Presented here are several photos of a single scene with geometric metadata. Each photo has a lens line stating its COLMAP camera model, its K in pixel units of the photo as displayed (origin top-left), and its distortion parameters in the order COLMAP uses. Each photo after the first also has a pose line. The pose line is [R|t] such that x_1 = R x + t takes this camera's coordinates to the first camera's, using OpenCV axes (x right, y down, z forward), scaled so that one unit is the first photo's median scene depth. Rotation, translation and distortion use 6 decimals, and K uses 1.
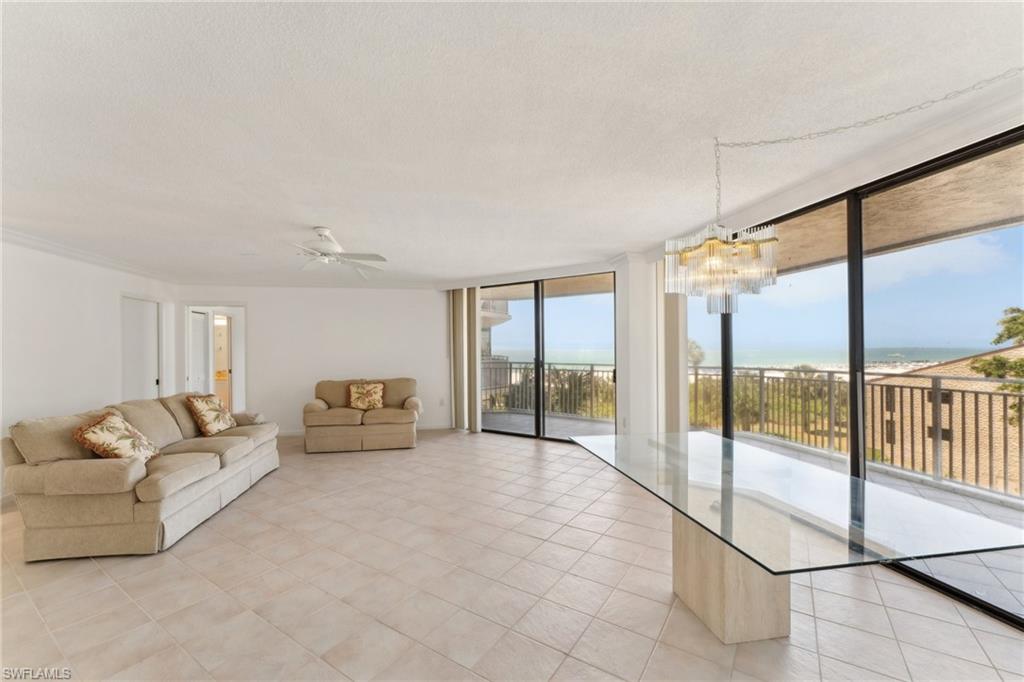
lens RADIAL K [[421.0, 0, 512.1], [0, 421.0, 348.1], [0, 0, 1]] dist [0.000554, -0.000733]
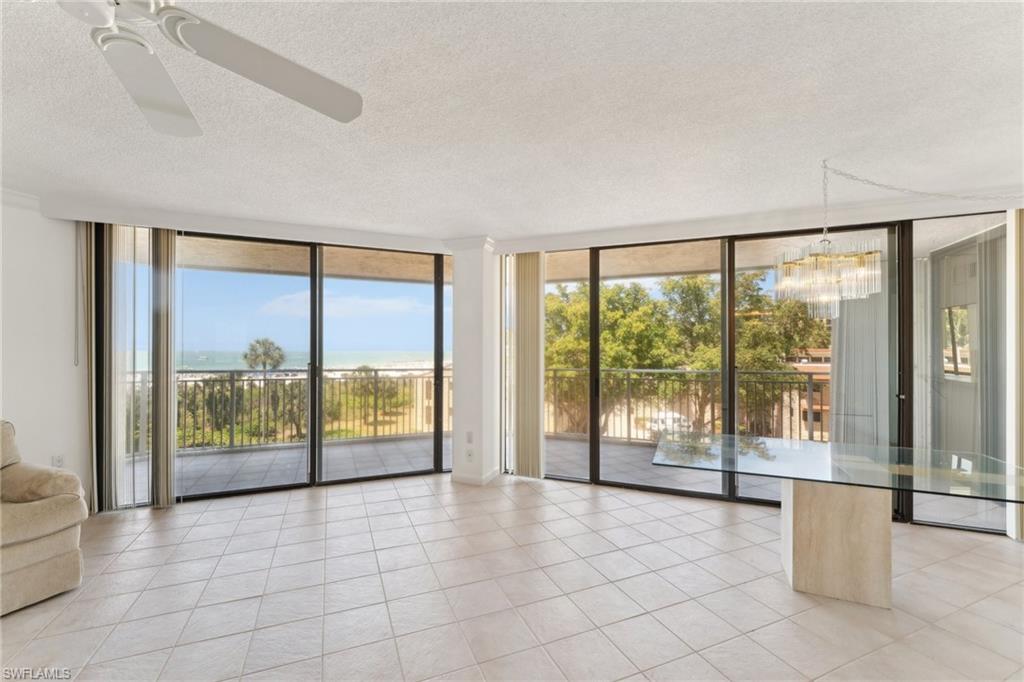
lens RADIAL K [[421.0, 0, 509.1], [0, 421.0, 348.1], [0, 0, 1]] dist [0.000554, -0.000733]
pose [[0.550918, 0.010291, 0.834496, -0.332137], [-0.006109, 0.999947, -0.008299, 0.003736], [-0.834537, -0.000526, 0.550952, 0.399330]]
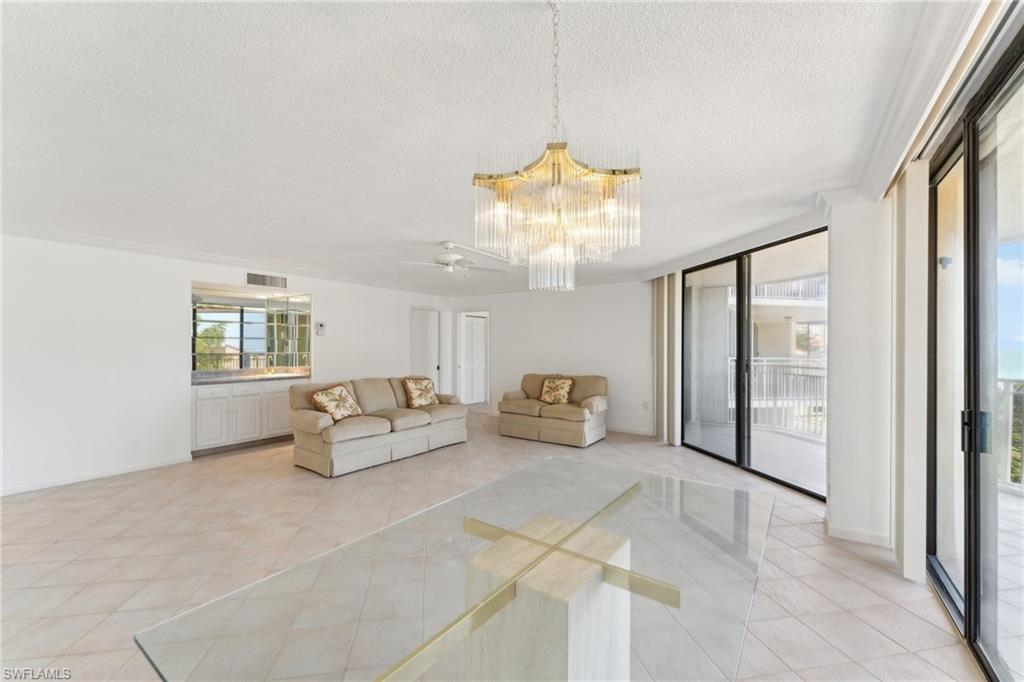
lens RADIAL K [[421.0, 0, 504.2], [0, 421.0, 347.7], [0, 0, 1]] dist [0.000554, -0.000733]
pose [[0.680033, 0.010250, -0.733110, 0.333714], [-0.005592, 0.999946, 0.008793, -0.000508], [0.733160, -0.001880, 0.680053, 0.201338]]
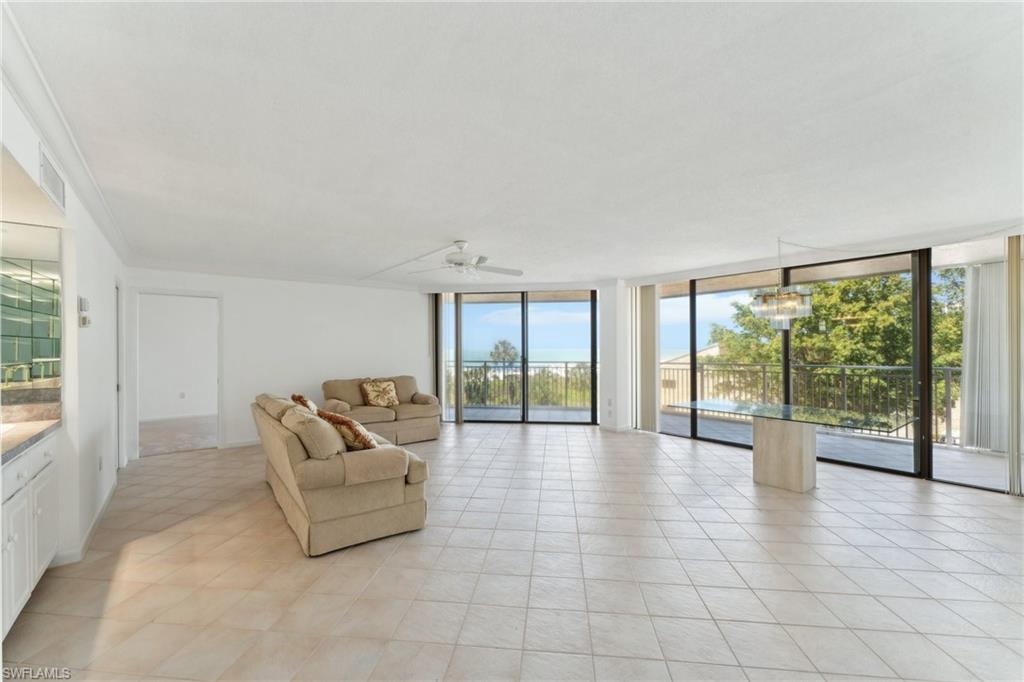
lens RADIAL K [[421.0, 0, 510.6], [0, 421.0, 347.0], [0, 0, 1]] dist [0.000554, -0.000733]
pose [[0.889312, 0.005502, 0.457269, -0.542523], [-0.003359, 0.999979, -0.005499, 0.004552], [-0.457289, 0.003354, 0.889312, -0.052417]]
